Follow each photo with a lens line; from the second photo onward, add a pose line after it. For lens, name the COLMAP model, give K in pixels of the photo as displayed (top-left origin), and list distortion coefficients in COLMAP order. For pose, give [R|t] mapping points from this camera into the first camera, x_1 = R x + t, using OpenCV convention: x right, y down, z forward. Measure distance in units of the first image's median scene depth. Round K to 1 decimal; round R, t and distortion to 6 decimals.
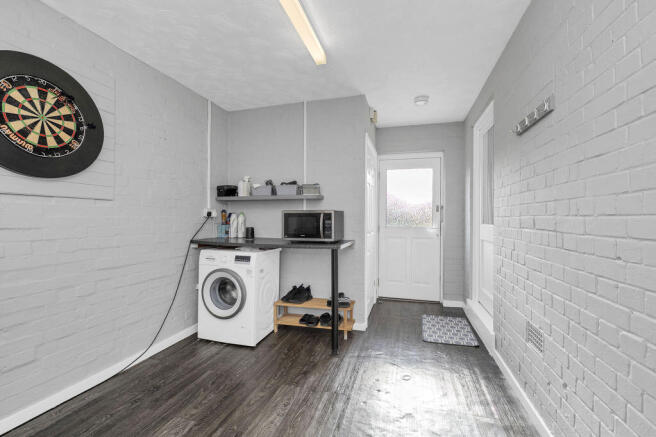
lens RADIAL K [[270.6, 0, 333.3], [0, 270.6, 219.7], [0, 0, 1]] dist [-0.015420, -0.001248]
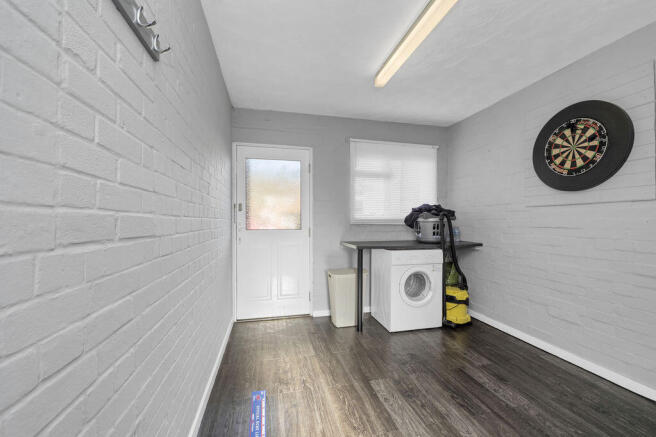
lens RADIAL K [[270.6, 0, 329.8], [0, 270.6, 220.2], [0, 0, 1]] dist [-0.015420, -0.001248]
pose [[-0.875041, -0.007297, -0.483994, 0.652265], [-0.004592, 0.999967, -0.006773, 0.006856], [0.484027, -0.003704, -0.875045, 1.551485]]
